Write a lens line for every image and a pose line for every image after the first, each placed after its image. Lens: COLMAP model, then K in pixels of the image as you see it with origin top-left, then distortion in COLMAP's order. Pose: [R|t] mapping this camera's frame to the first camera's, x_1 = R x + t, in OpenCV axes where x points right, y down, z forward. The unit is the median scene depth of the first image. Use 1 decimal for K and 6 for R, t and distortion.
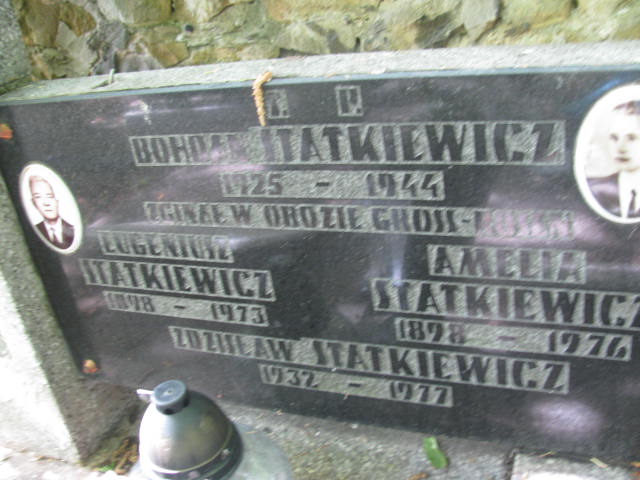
lens RADIAL K [[683.3, 0, 321.2], [0, 683.3, 242.5], [0, 0, 1]] dist [-0.137771, 0.000000]
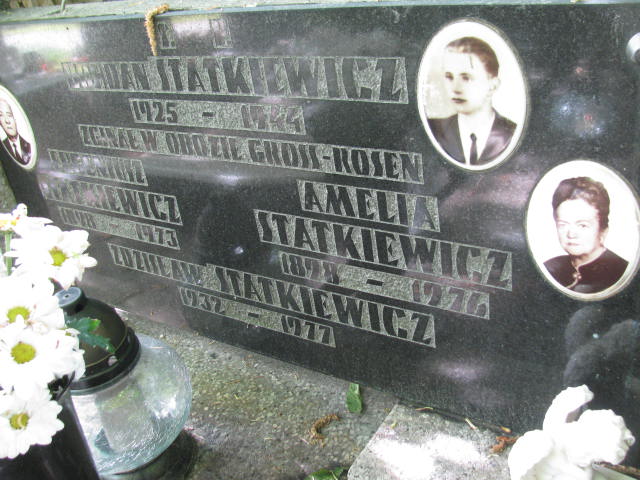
lens RADIAL K [[683.3, 0, 318.3], [0, 683.3, 238.1], [0, 0, 1]] dist [-0.137771, 0.000000]
pose [[0.978213, 0.099165, -0.182391, 0.364603], [-0.088852, 0.993994, 0.063893, 0.020835], [0.187631, -0.046295, 0.981148, 0.007590]]
